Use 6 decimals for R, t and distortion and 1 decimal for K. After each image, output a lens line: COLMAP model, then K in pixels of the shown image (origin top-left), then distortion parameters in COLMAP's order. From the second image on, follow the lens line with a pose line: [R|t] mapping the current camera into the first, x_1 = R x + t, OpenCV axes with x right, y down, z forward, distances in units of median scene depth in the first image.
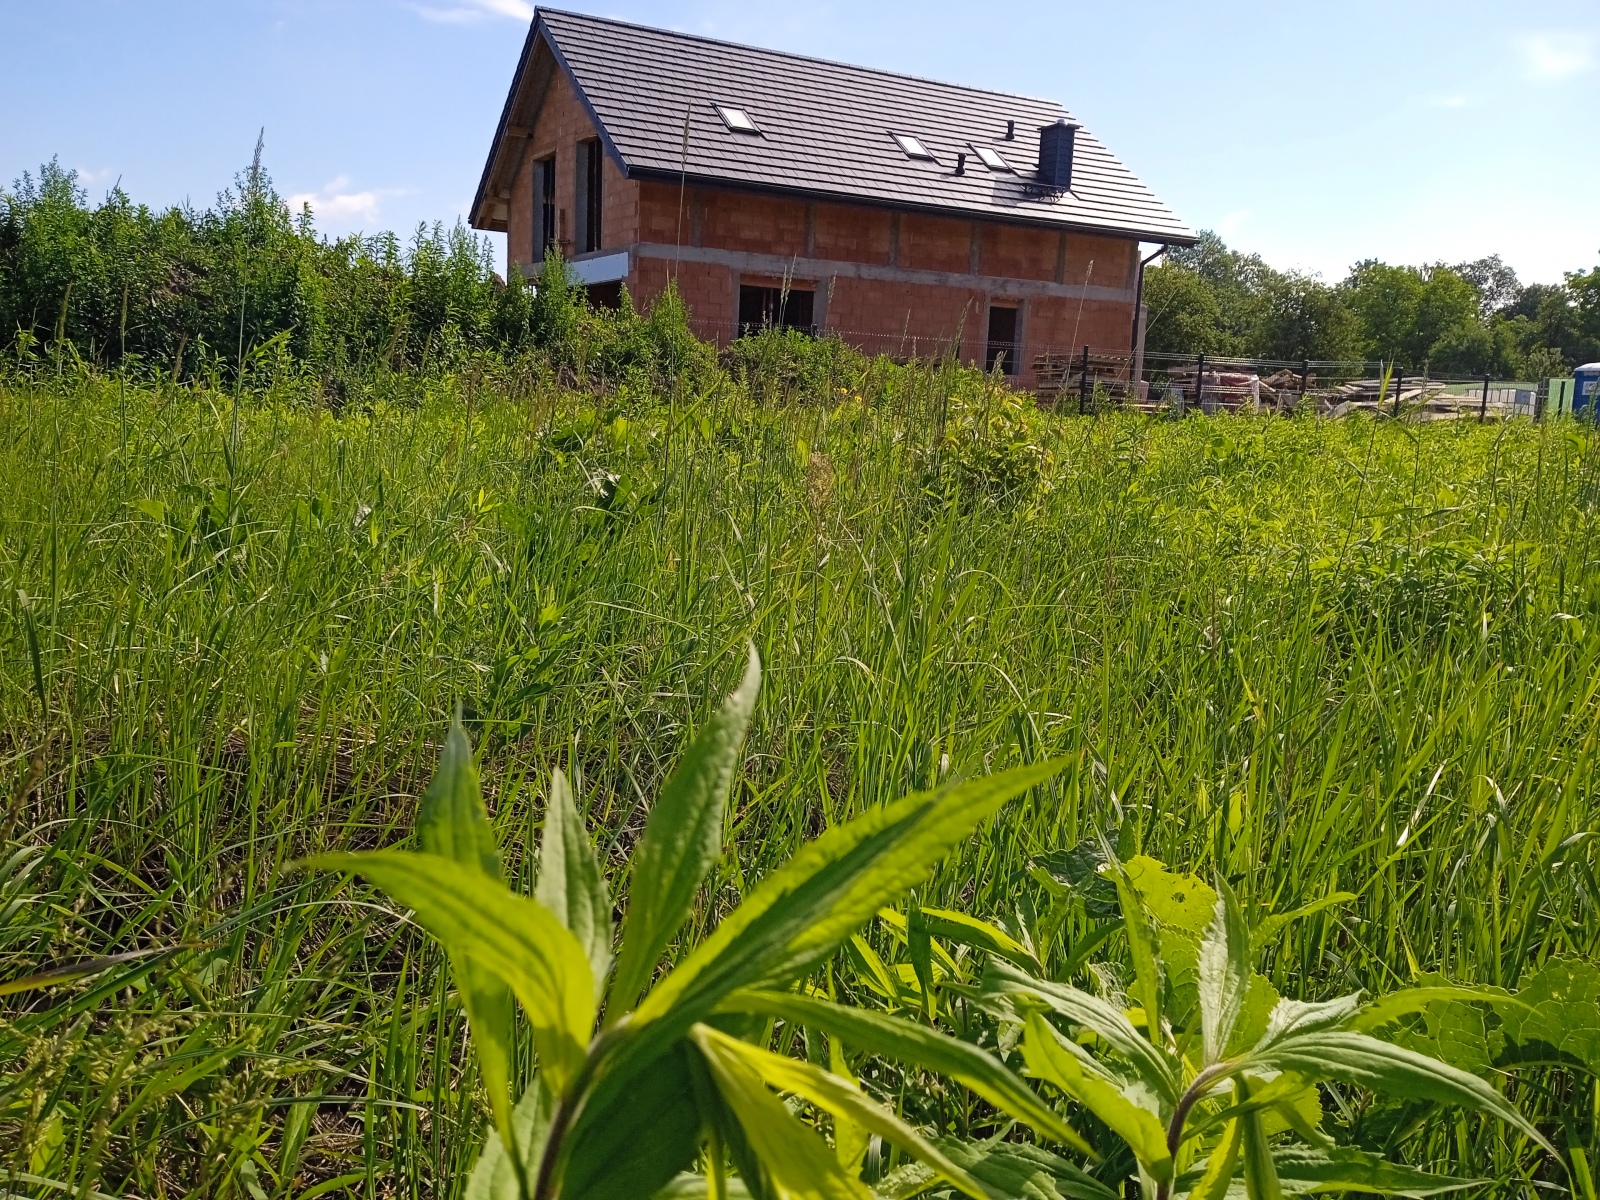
lens RADIAL K [[1304.1, 0, 829.6], [0, 1304.1, 594.6], [0, 0, 1]] dist [0.094706, -0.141050]
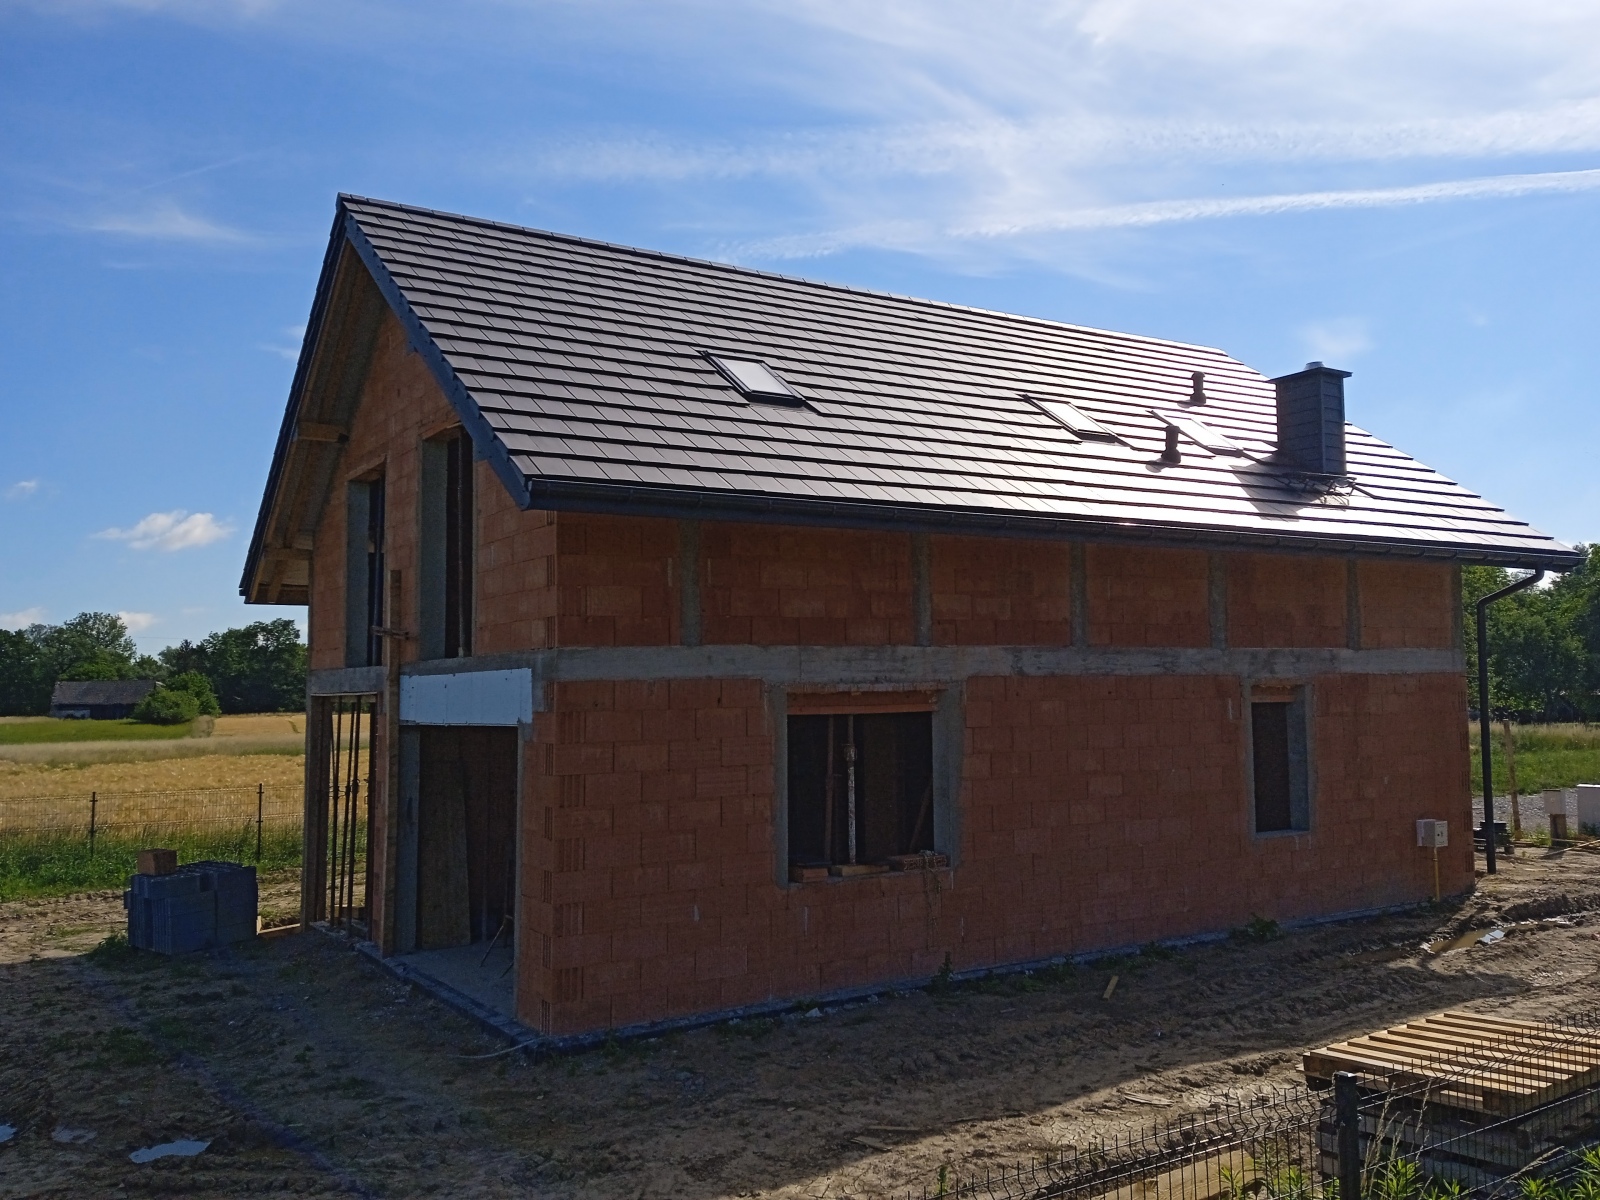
lens RADIAL K [[1304.1, 0, 829.6], [0, 1304.1, 594.6], [0, 0, 1]] dist [0.094706, -0.141050]
pose [[0.995565, -0.057048, 0.074811, -0.080112], [0.072093, 0.973498, -0.217034, -0.169022], [-0.060447, 0.221465, 0.973293, 0.523938]]
